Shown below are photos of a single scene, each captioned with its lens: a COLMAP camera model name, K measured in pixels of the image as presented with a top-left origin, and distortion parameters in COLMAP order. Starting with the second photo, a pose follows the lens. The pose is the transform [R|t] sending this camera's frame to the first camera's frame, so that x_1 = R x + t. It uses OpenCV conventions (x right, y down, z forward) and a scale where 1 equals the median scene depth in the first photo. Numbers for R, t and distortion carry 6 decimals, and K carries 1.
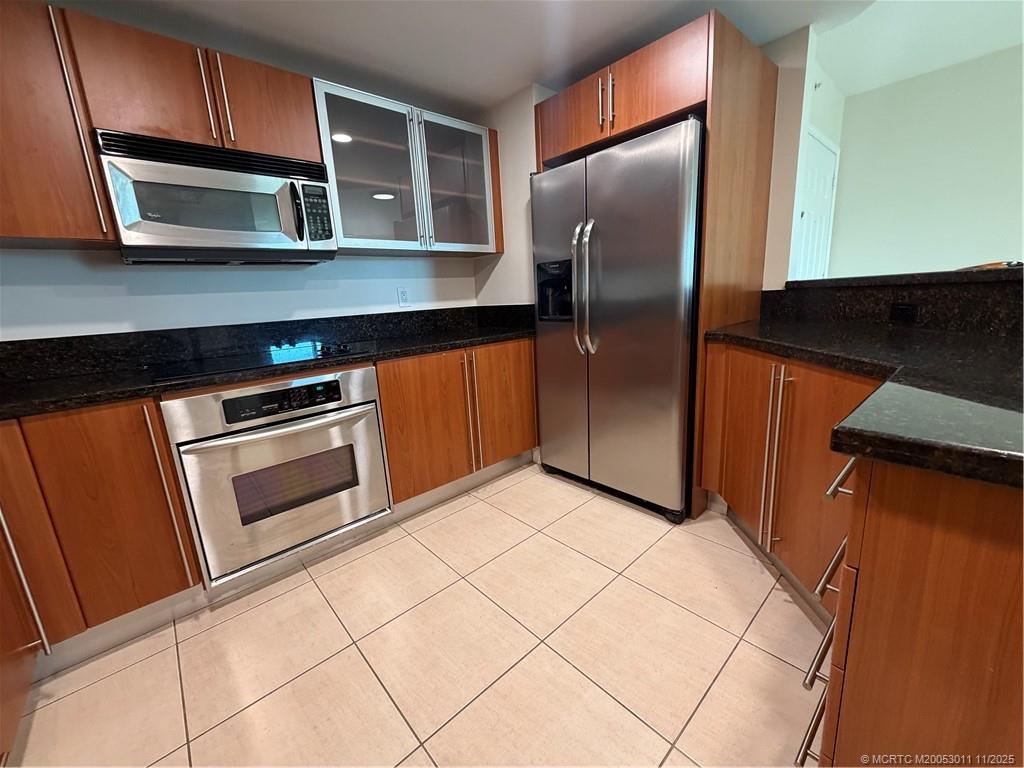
lens RADIAL K [[406.1, 0, 511.8], [0, 406.1, 382.7], [0, 0, 1]] dist [-0.002087, -0.000040]
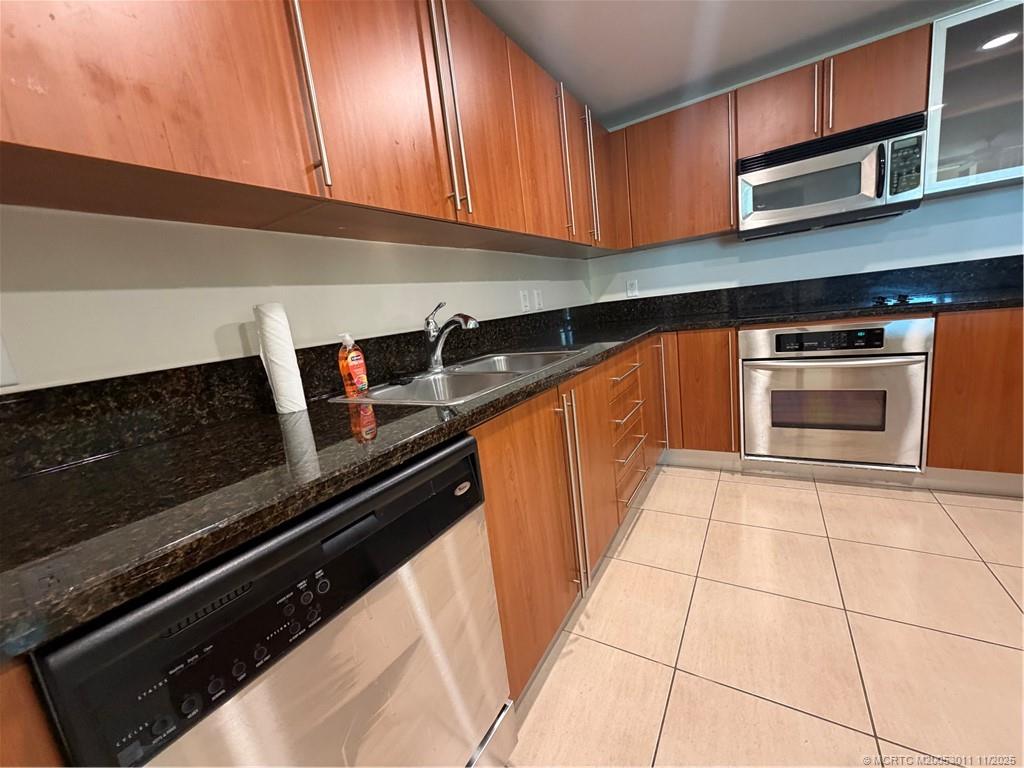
lens RADIAL K [[406.1, 0, 510.1], [0, 406.1, 383.7], [0, 0, 1]] dist [-0.002087, -0.000040]
pose [[0.284448, 0.199744, -0.937652, 0.333433], [-0.093601, 0.979168, 0.180193, 0.036233], [0.954111, 0.036510, 0.297218, -0.261954]]
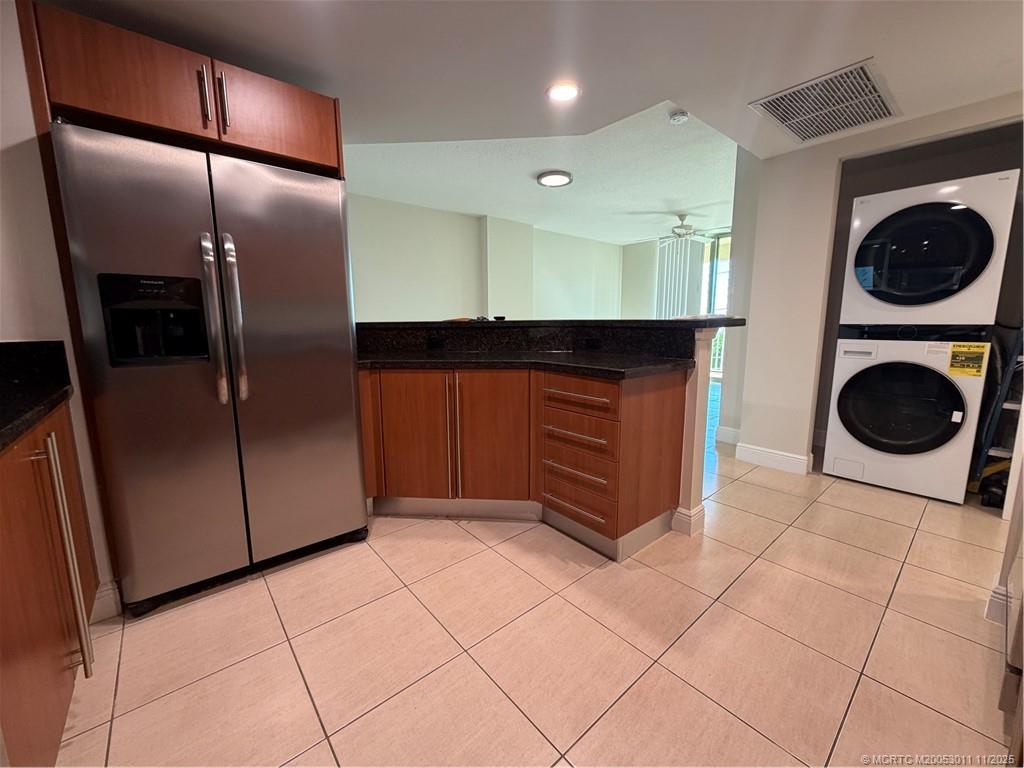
lens RADIAL K [[406.1, 0, 515.6], [0, 406.1, 381.1], [0, 0, 1]] dist [-0.002087, -0.000040]
pose [[0.024377, -0.092812, 0.995385, -0.787646], [0.208409, 0.974276, 0.085740, -0.089804], [-0.977738, 0.205357, 0.043092, 0.602480]]
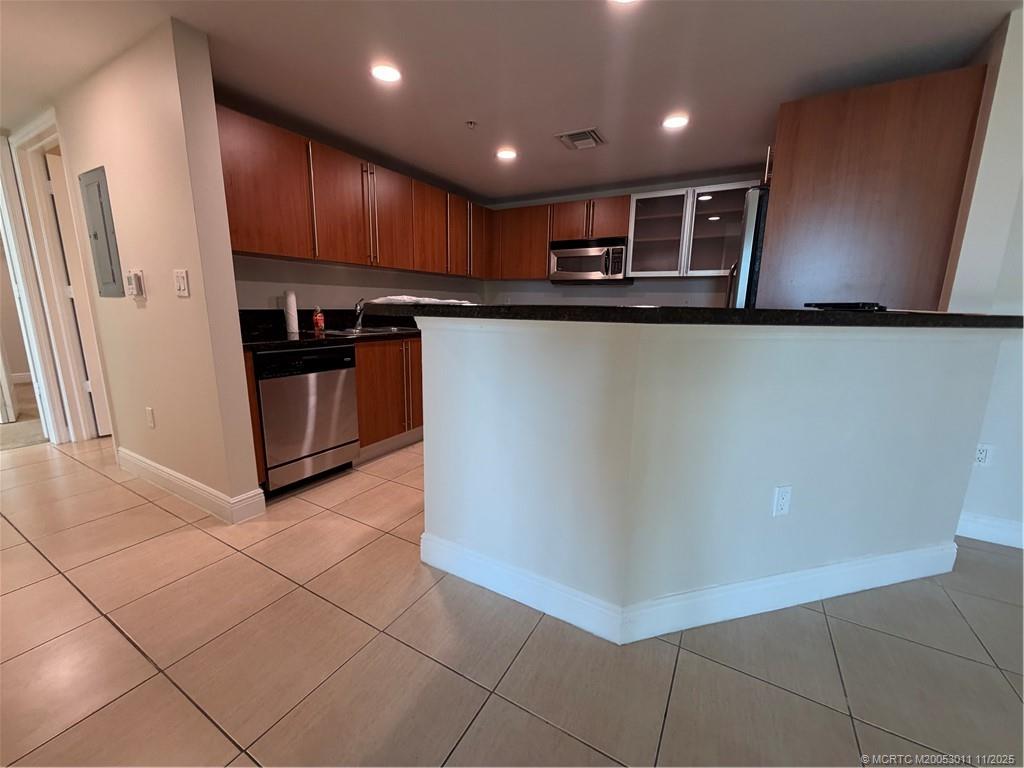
lens RADIAL K [[406.1, 0, 510.6], [0, 406.1, 387.6], [0, 0, 1]] dist [-0.002087, -0.000040]
pose [[0.305463, 0.253285, -0.917899, 1.486253], [-0.229319, 0.955169, 0.187255, -0.074213], [0.924178, 0.153292, 0.349852, -0.121901]]
